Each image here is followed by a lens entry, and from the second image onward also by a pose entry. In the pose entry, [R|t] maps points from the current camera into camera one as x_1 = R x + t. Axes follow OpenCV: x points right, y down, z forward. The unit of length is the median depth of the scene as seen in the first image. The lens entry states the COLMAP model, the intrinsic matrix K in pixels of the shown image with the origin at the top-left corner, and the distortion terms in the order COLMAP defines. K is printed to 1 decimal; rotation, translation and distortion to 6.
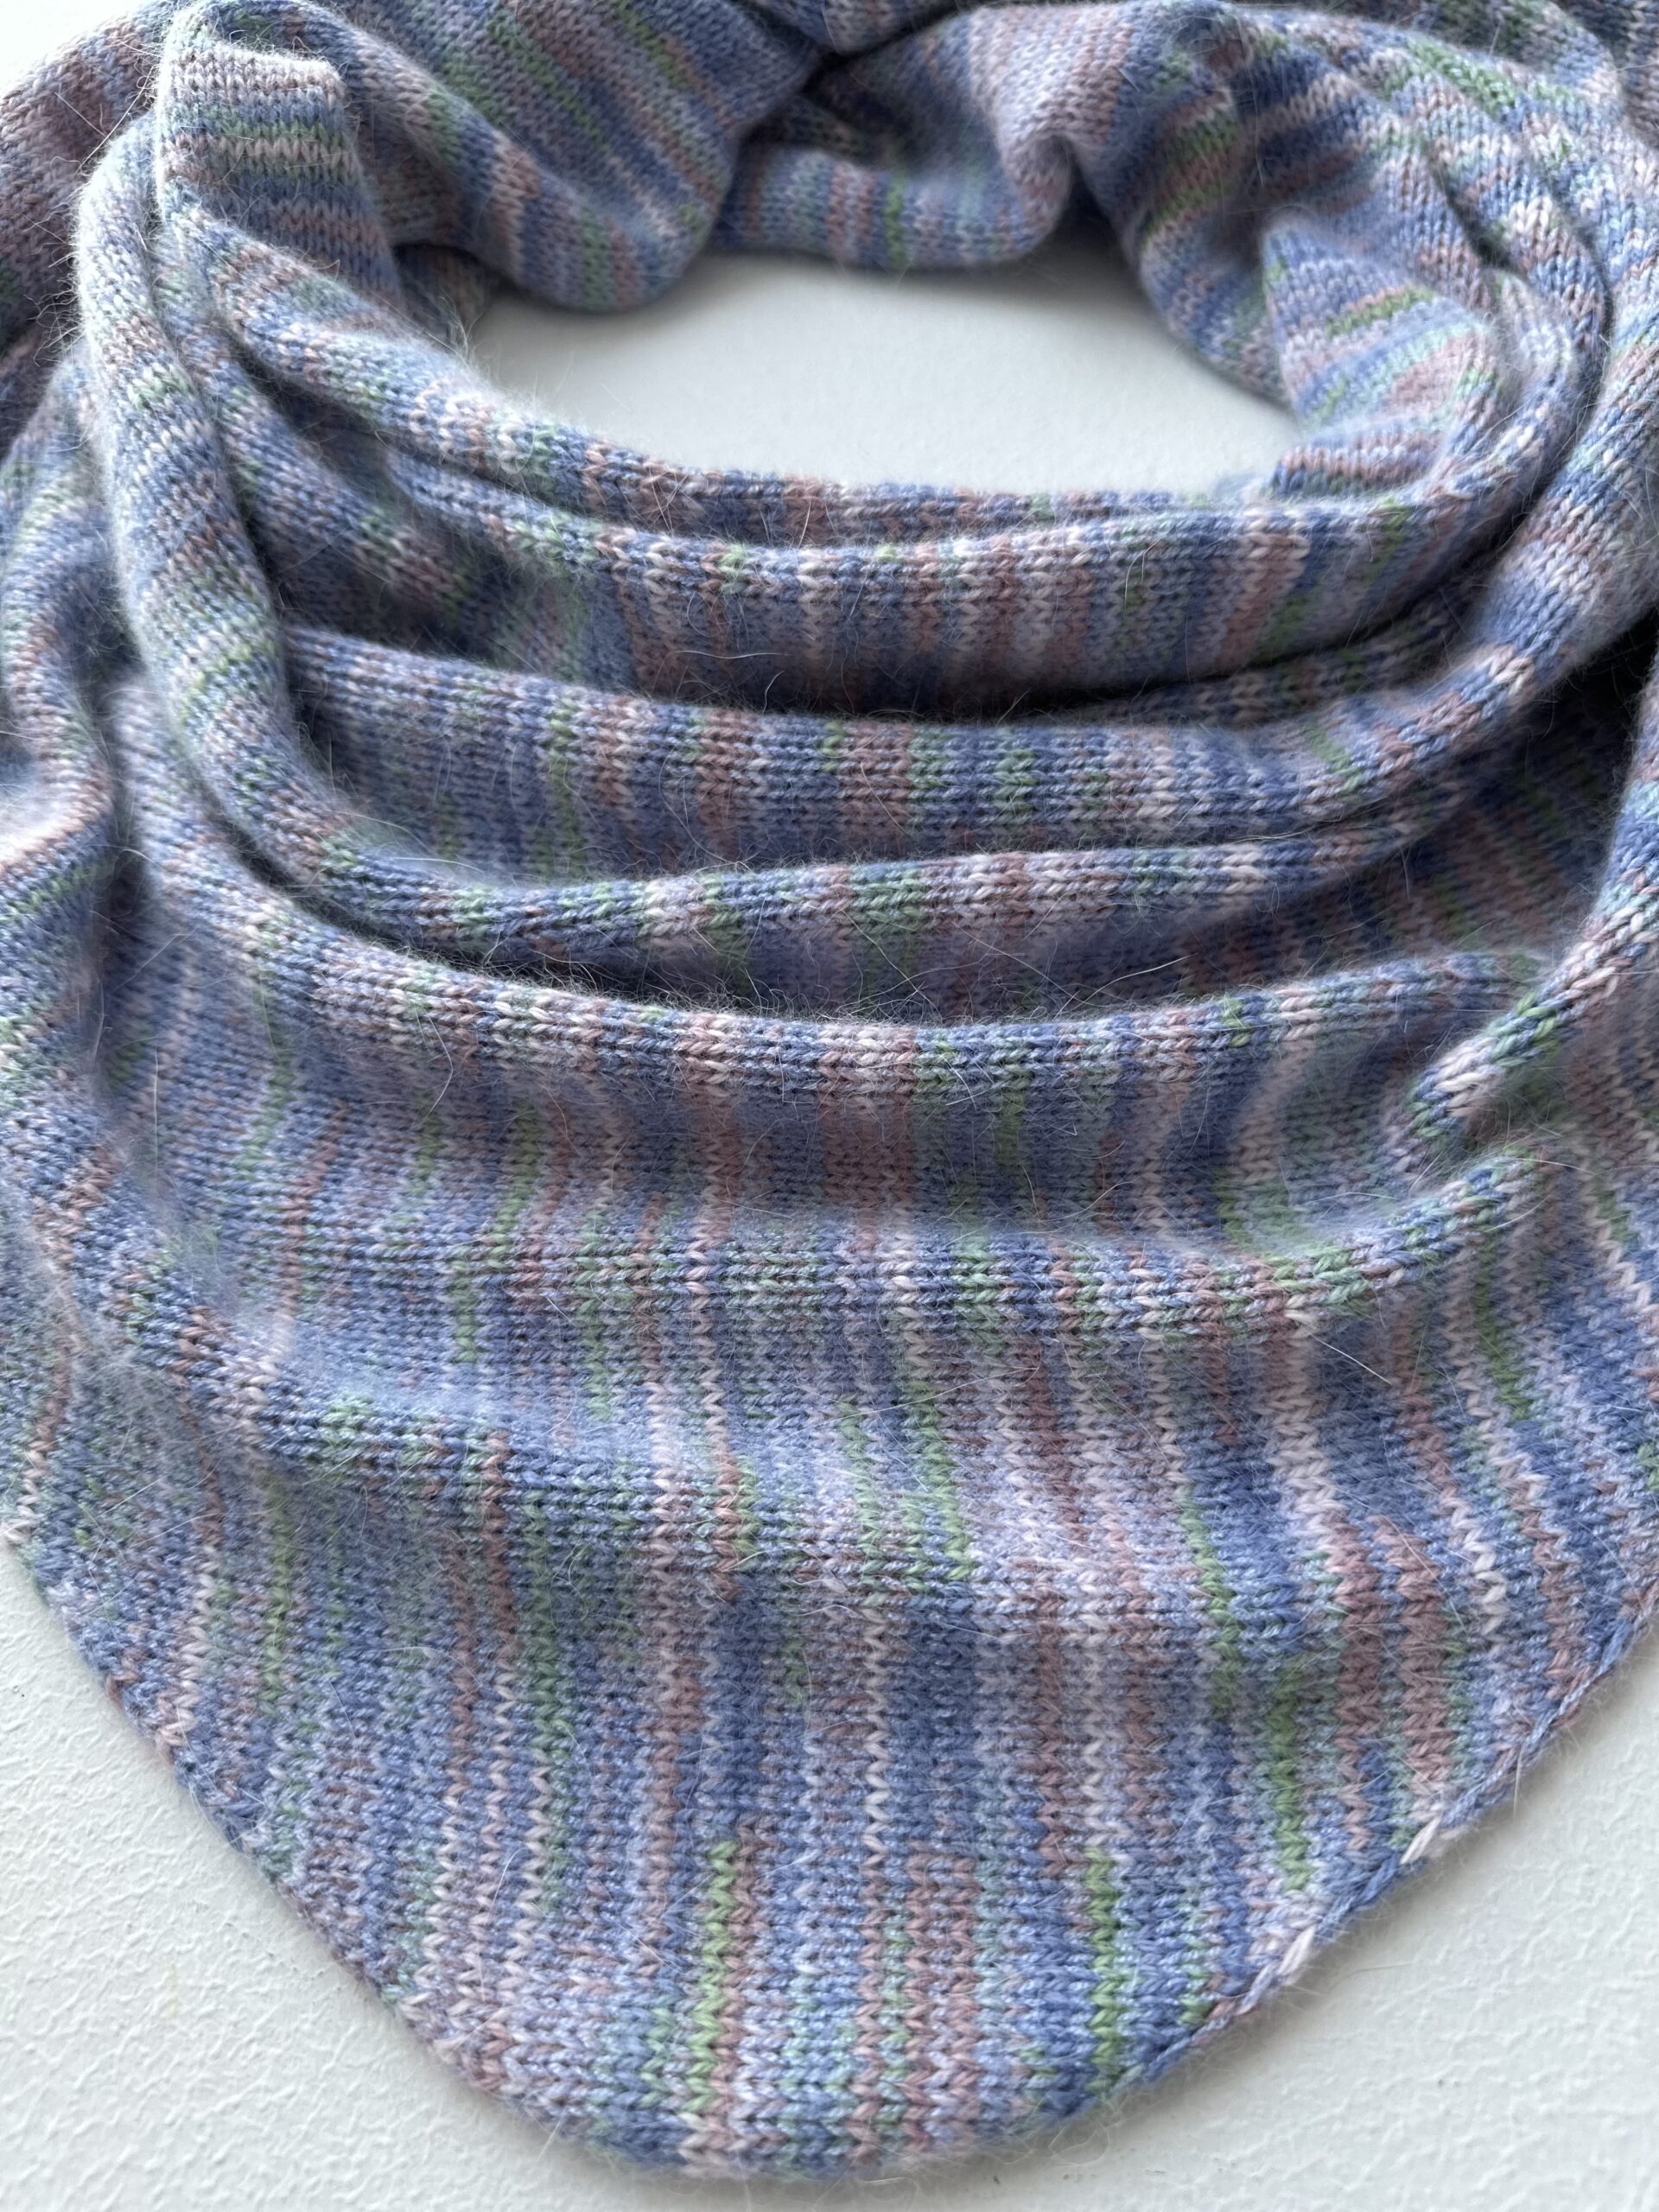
lens RADIAL K [[1615.3, 0, 844.5], [0, 1615.3, 1107.1], [0, 0, 1]] dist [0.158371, -0.413322]
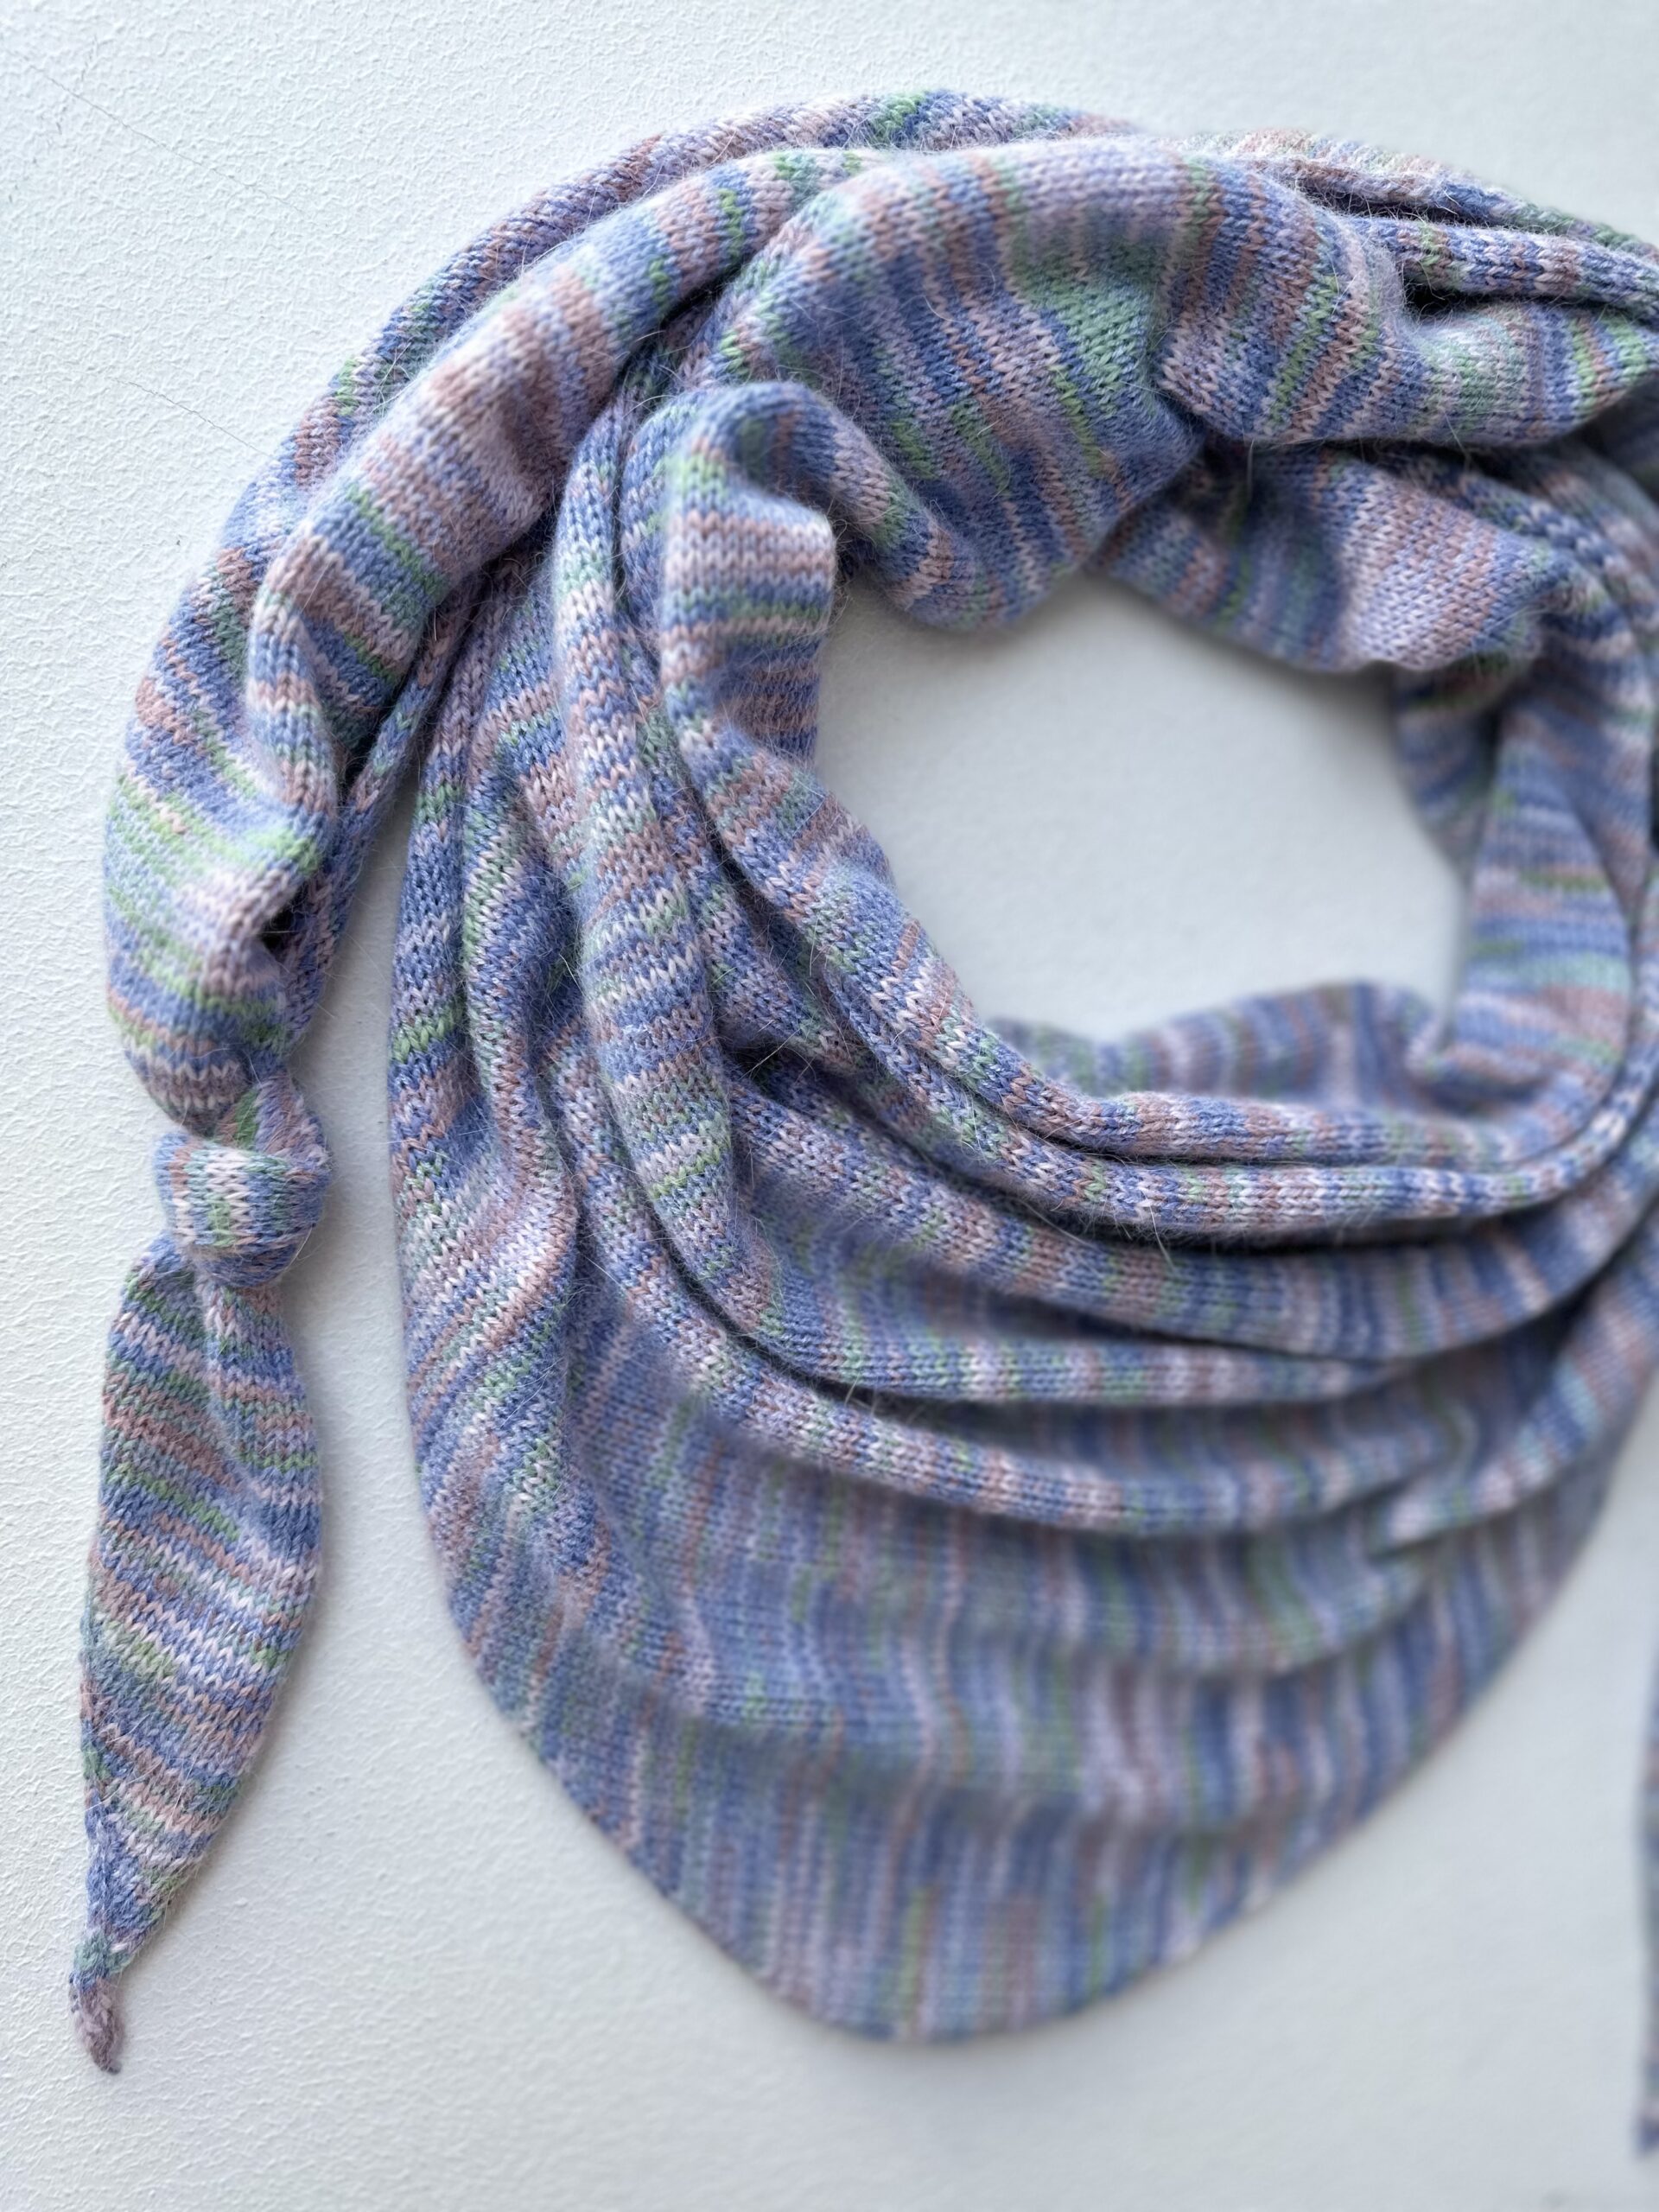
lens RADIAL K [[1615.3, 0, 844.5], [0, 1615.3, 1107.1], [0, 0, 1]] dist [0.158371, -0.413322]
pose [[0.955382, 0.125193, 0.267530, -0.665462], [-0.243570, 0.846283, 0.473791, -1.020177], [-0.167091, -0.517814, 0.839017, -0.086960]]
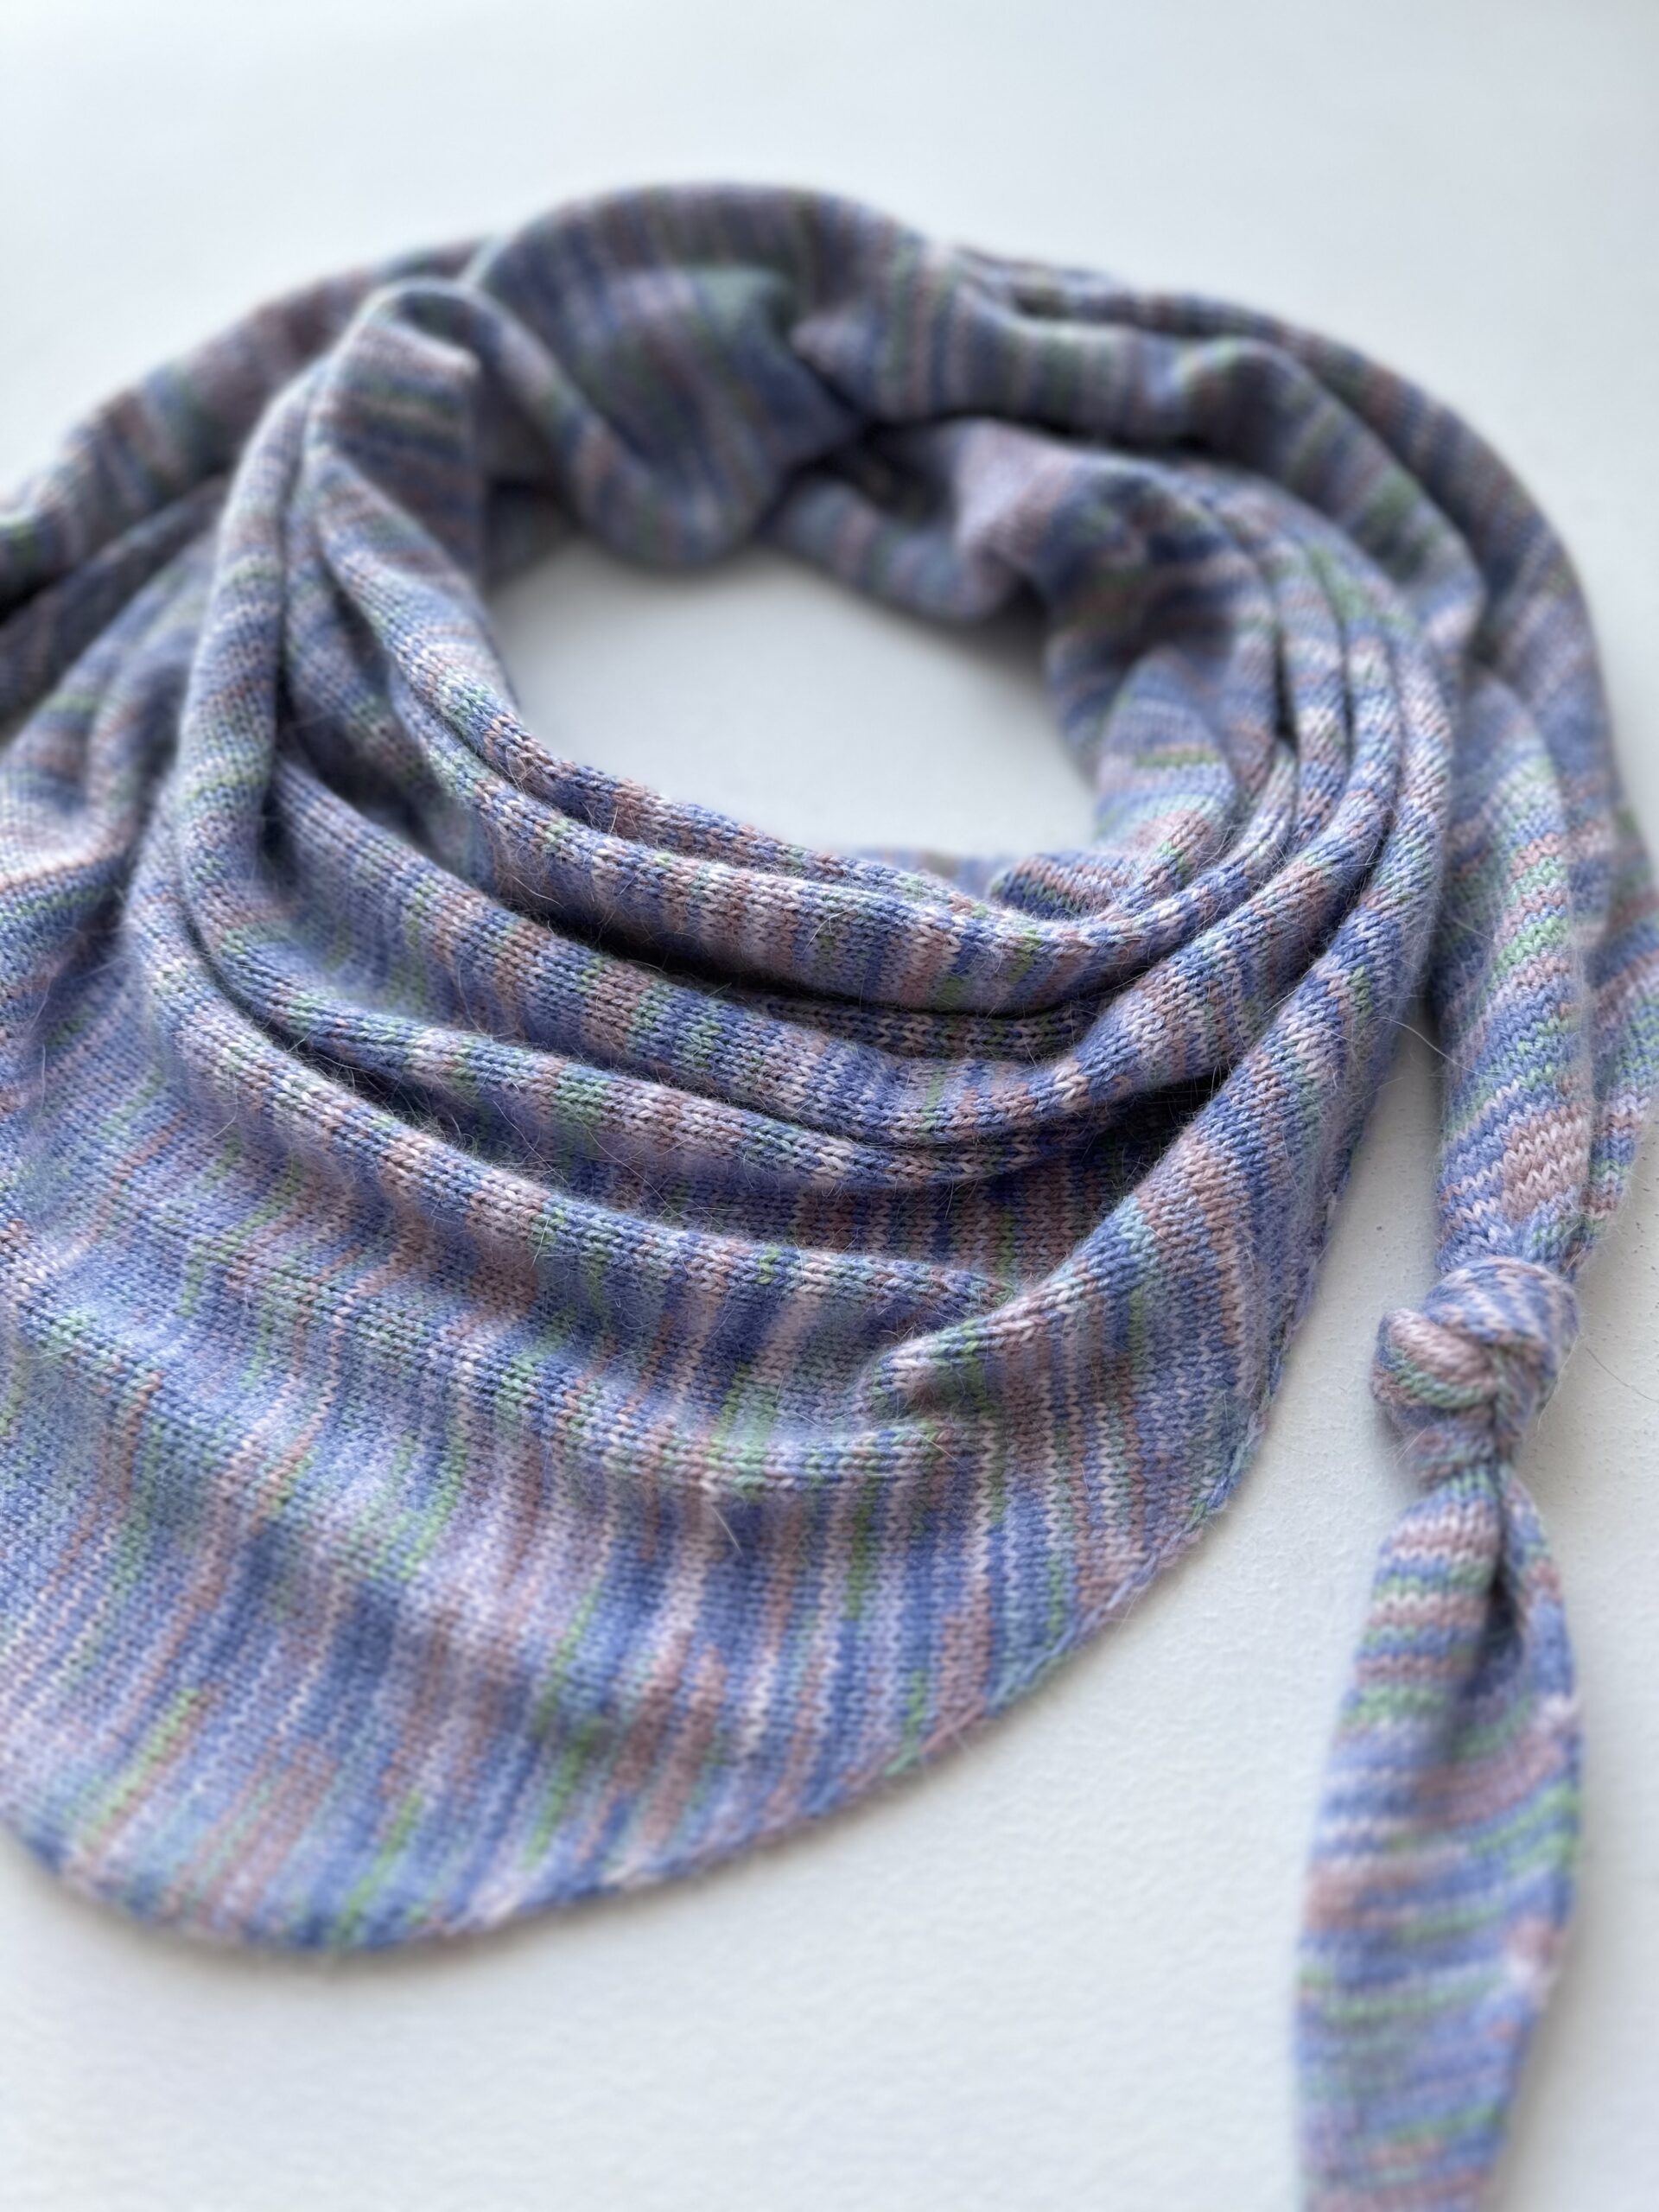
lens RADIAL K [[1615.3, 0, 844.5], [0, 1615.3, 1107.1], [0, 0, 1]] dist [0.158371, -0.413322]
pose [[0.938839, 0.318151, -0.131765, 0.428599], [-0.321200, 0.947009, -0.001994, -0.192799], [0.124148, 0.044195, 0.991279, -0.335229]]
